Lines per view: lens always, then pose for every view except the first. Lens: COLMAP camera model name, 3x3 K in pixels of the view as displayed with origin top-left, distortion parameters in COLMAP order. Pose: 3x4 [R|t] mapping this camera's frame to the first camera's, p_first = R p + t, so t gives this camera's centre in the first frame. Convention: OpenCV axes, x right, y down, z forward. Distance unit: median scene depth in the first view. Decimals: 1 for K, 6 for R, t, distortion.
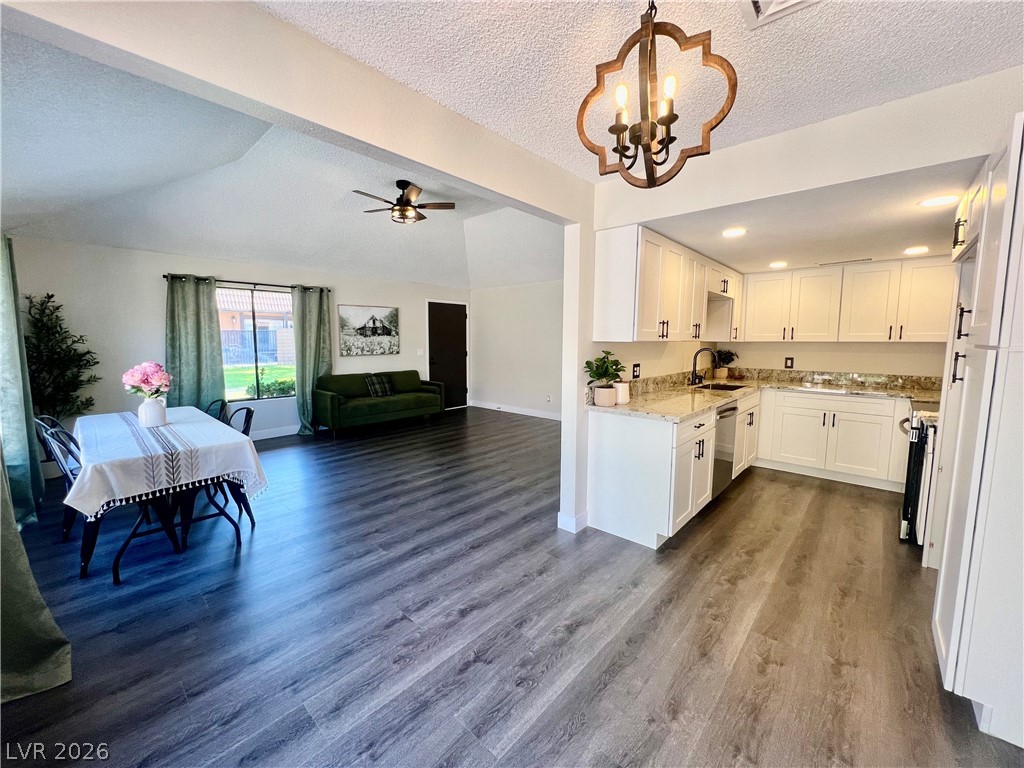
lens RADIAL K [[411.9, 0, 507.8], [0, 411.9, 382.0], [0, 0, 1]] dist [0.005278, 0.000328]
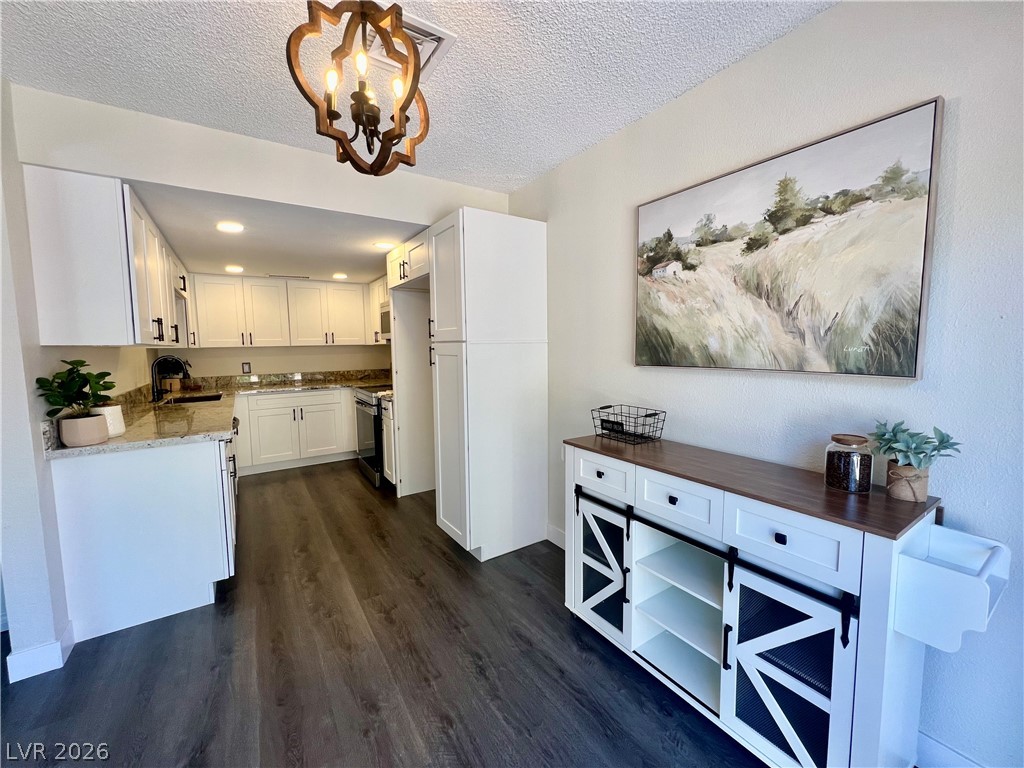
lens RADIAL K [[411.9, 0, 510.0], [0, 411.9, 381.2], [0, 0, 1]] dist [0.005278, 0.000328]
pose [[0.254073, -0.092708, 0.962732, -0.214451], [0.118767, 0.990853, 0.064072, -0.003572], [-0.959865, 0.098062, 0.262760, 0.182683]]
